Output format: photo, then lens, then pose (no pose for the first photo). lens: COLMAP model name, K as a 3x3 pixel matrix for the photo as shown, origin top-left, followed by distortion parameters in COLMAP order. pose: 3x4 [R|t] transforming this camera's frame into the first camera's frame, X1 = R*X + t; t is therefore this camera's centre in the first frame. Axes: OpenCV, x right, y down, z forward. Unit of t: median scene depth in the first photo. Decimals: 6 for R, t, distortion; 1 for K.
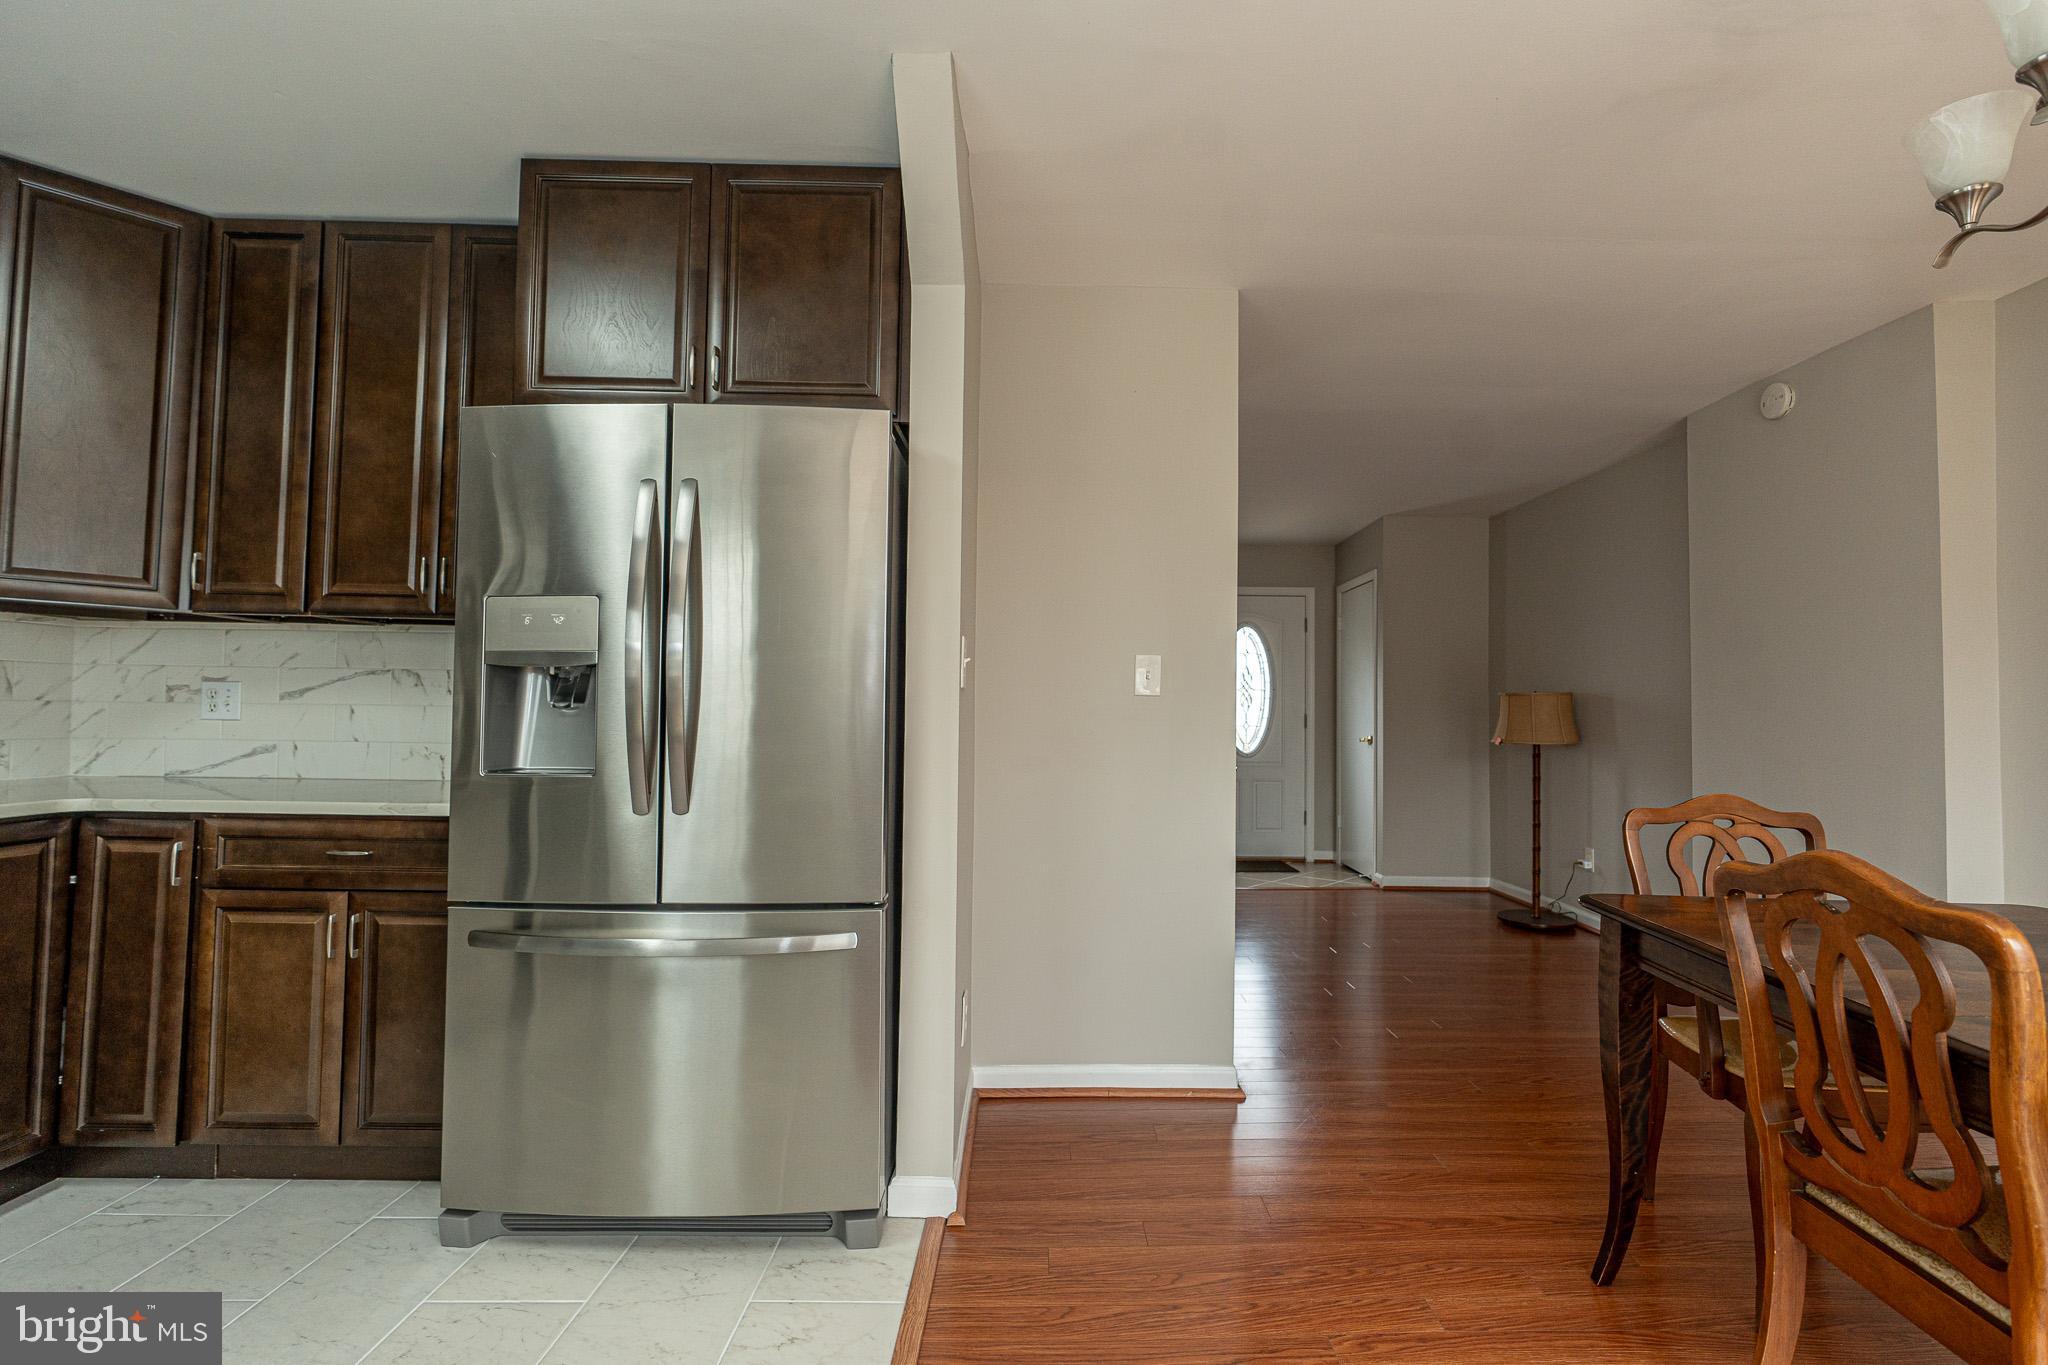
lens RADIAL K [[967.0, 0, 1066.0], [0, 967.0, 683.1], [0, 0, 1]] dist [-0.004500, 0.000617]
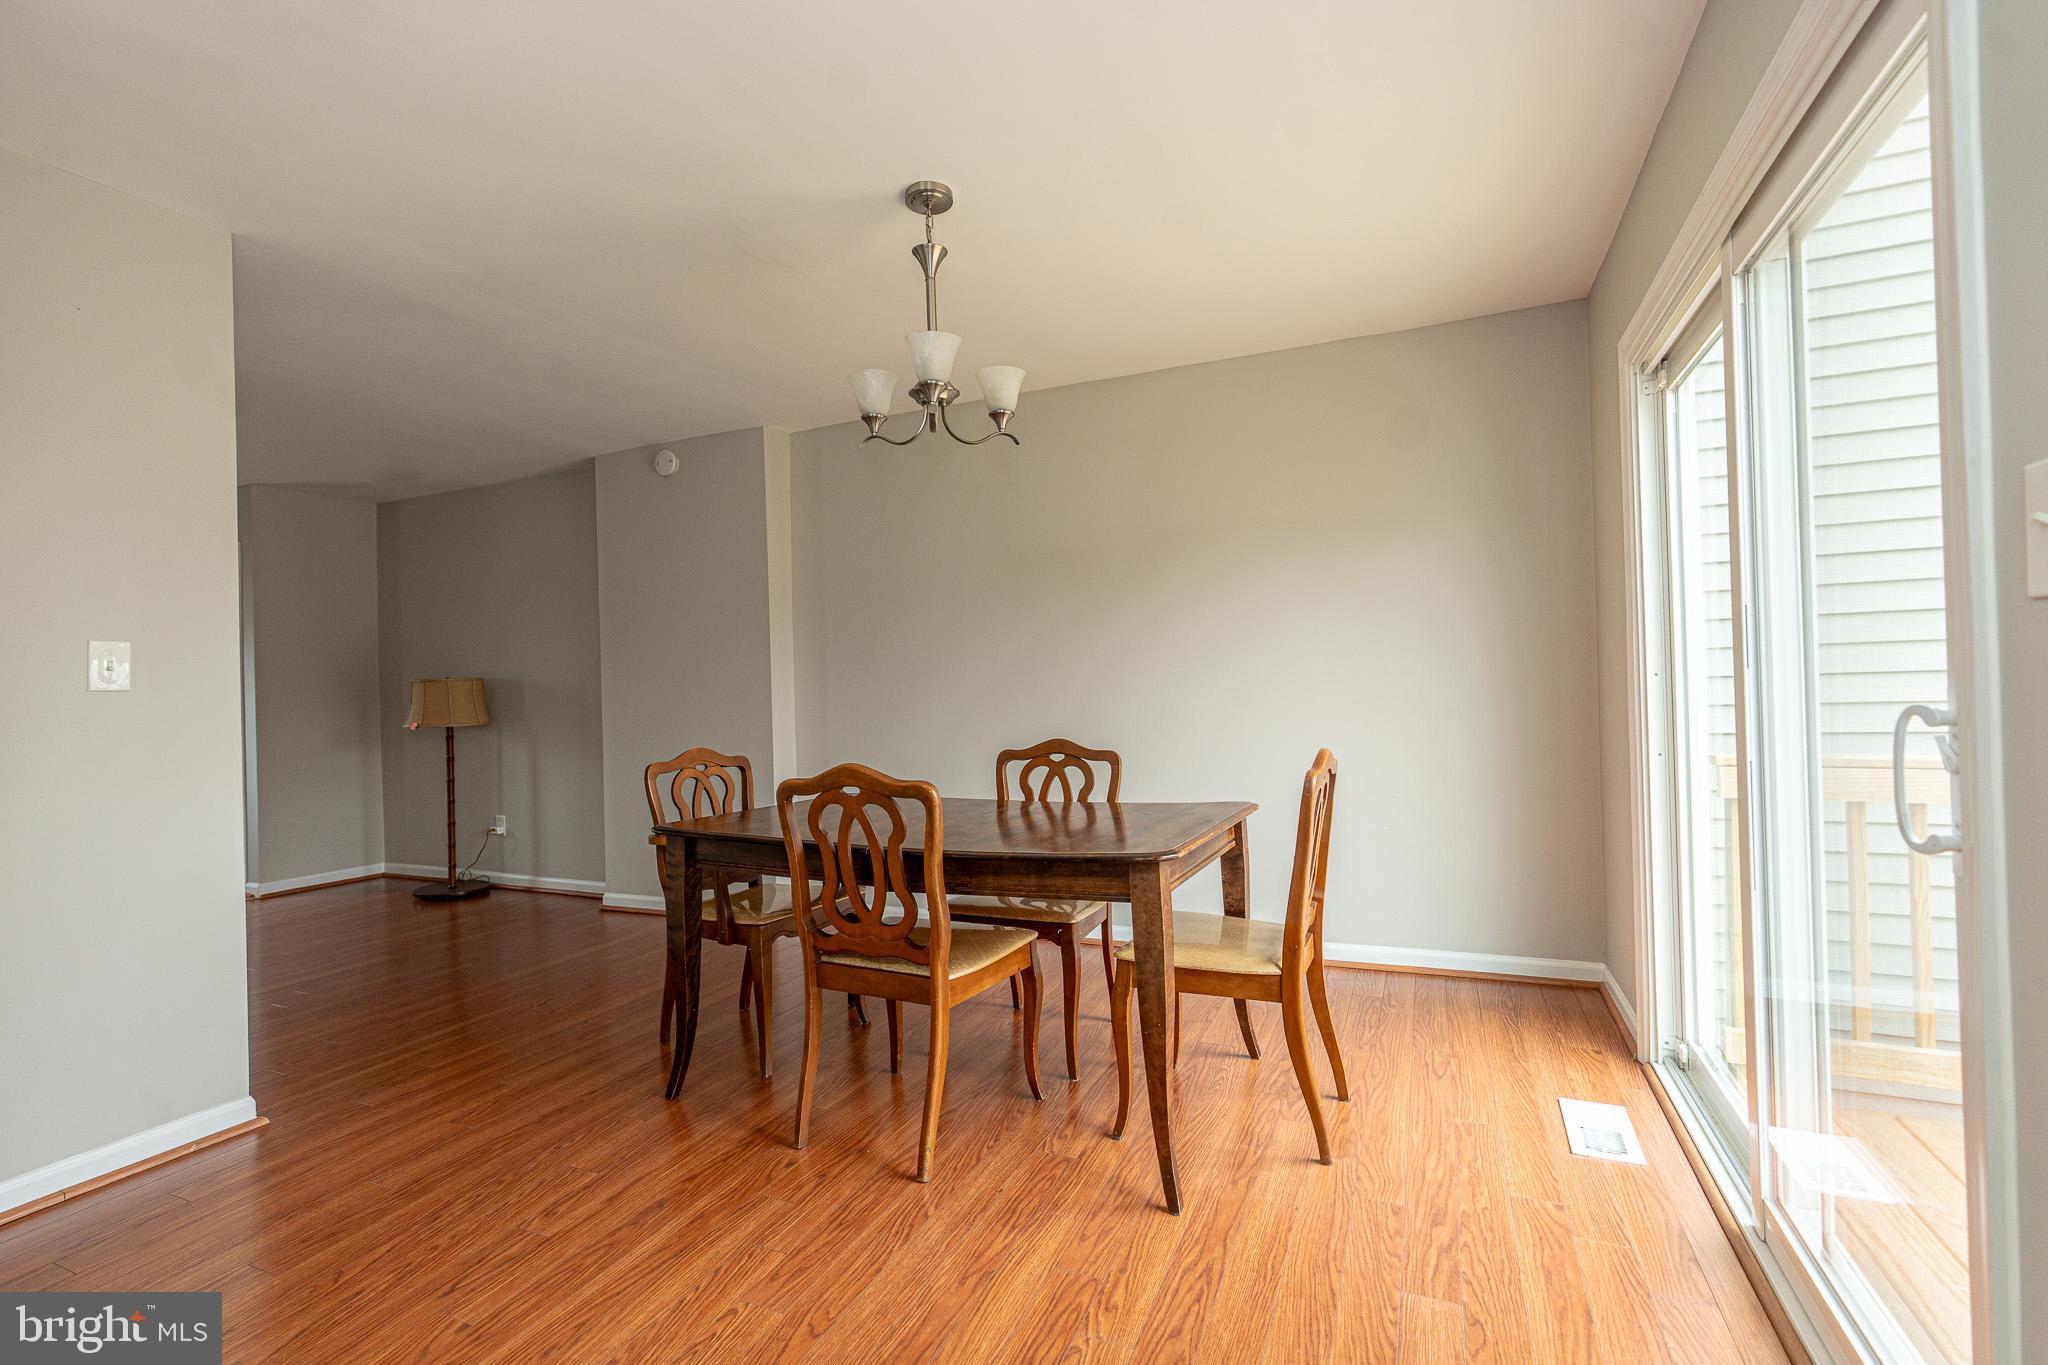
lens RADIAL K [[937.5, 0, 1020.5], [0, 937.5, 683.6], [0, 0, 1]] dist [-0.002691, -0.000200]
pose [[0.426696, -0.020883, 0.904154, -0.387850], [0.003423, 0.999764, 0.021476, -0.009900], [-0.904389, -0.006069, 0.426666, -0.036965]]
